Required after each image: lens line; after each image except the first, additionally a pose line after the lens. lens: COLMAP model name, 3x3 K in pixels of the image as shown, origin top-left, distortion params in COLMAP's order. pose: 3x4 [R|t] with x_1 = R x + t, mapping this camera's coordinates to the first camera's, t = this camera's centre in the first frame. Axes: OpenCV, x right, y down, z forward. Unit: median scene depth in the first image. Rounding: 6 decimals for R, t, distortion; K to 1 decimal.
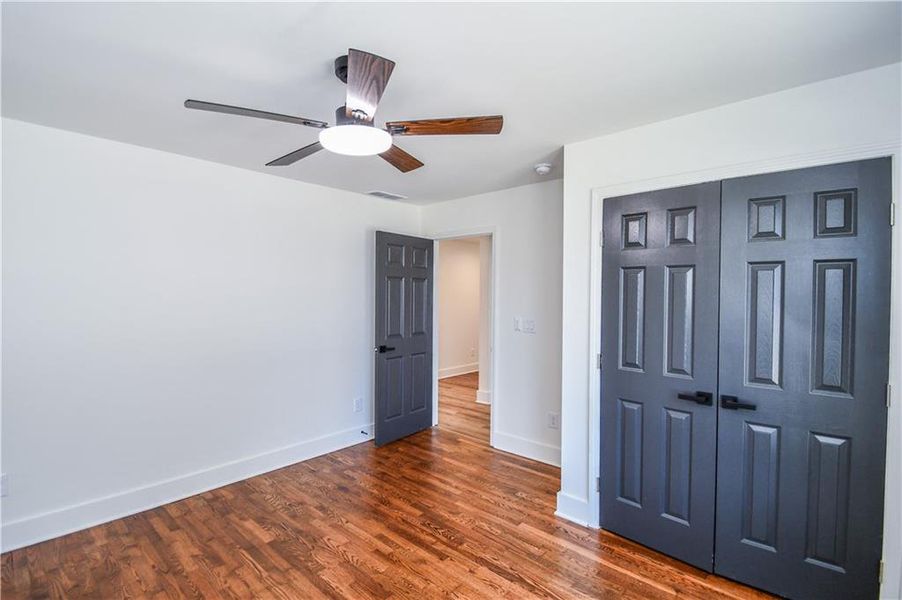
lens RADIAL K [[408.3, 0, 447.5], [0, 408.3, 298.8], [0, 0, 1]] dist [-0.018063, -0.000366]
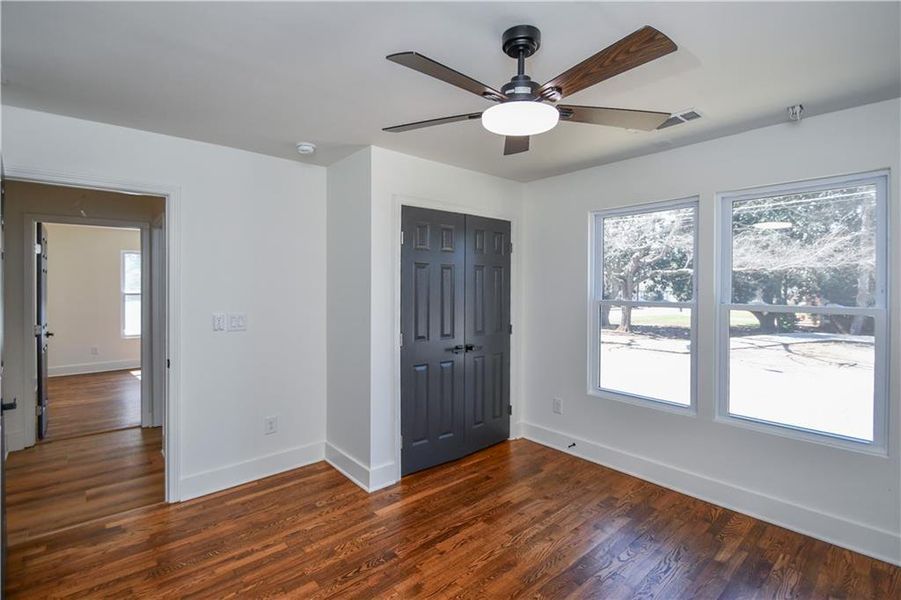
lens RADIAL K [[422.4, 0, 425.8], [0, 422.4, 293.1], [0, 0, 1]] dist [0.001887, -0.013317]
pose [[0.145127, -0.027304, 0.989036, -0.793472], [0.013570, 0.999580, 0.025604, -0.009949], [-0.989320, 0.009706, 0.145436, 0.707477]]
